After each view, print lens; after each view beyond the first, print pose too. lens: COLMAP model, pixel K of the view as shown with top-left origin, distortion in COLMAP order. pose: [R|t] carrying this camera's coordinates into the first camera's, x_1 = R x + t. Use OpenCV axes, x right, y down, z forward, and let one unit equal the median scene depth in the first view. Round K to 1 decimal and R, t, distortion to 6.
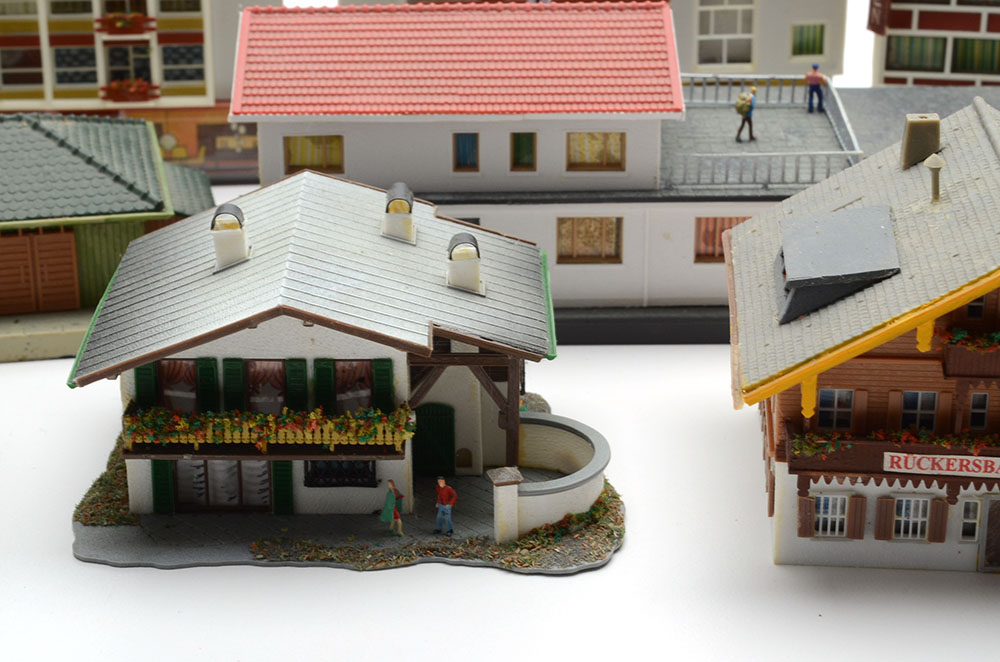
lens RADIAL K [[2312.8, 0, 500.0], [0, 2312.8, 331.0], [0, 0, 1]] dist [0.083994, 0.373894]
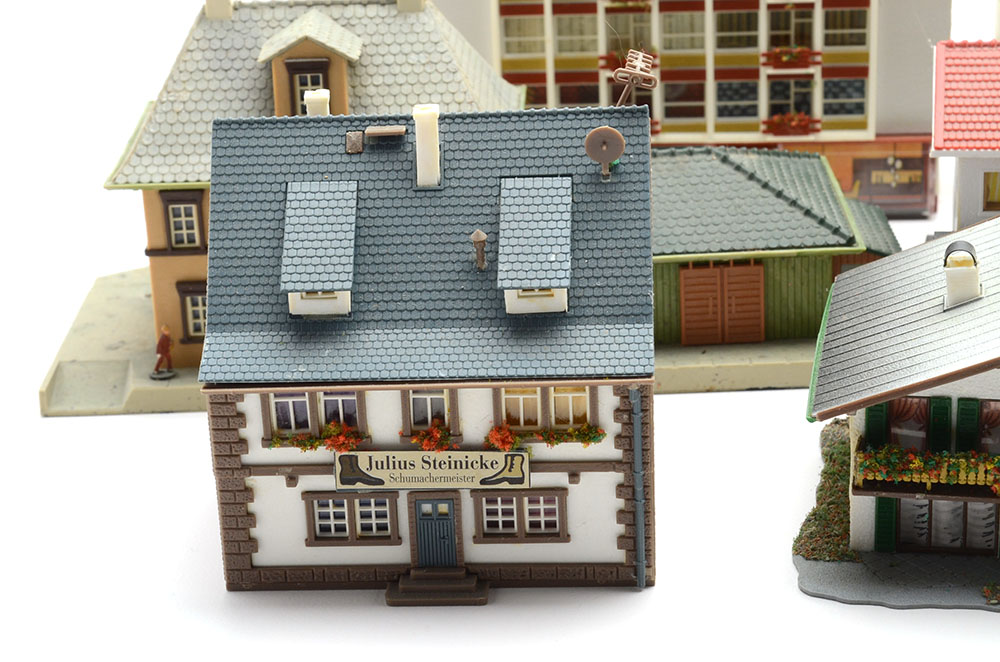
lens RADIAL K [[2312.8, 0, 500.0], [0, 2312.8, 331.0], [0, 0, 1]] dist [0.083994, 0.373894]
pose [[0.979824, 0.028691, -0.197790, -0.097121], [-0.031371, 0.999453, -0.010432, -0.000054], [0.197383, 0.016426, 0.980189, -0.004728]]
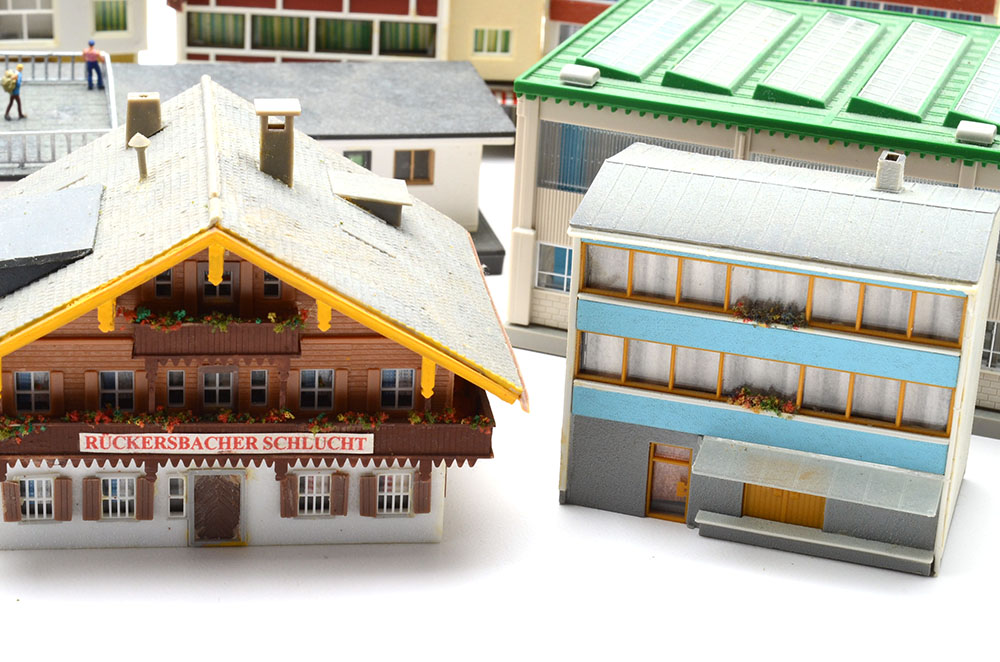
lens RADIAL K [[2312.8, 0, 500.0], [0, 2312.8, 331.0], [0, 0, 1]] dist [0.083994, 0.373894]
pose [[0.980162, -0.029590, 0.195977, 0.118371], [0.027034, 0.999511, 0.015701, -0.001978], [-0.196346, -0.010091, 0.980483, -0.011592]]
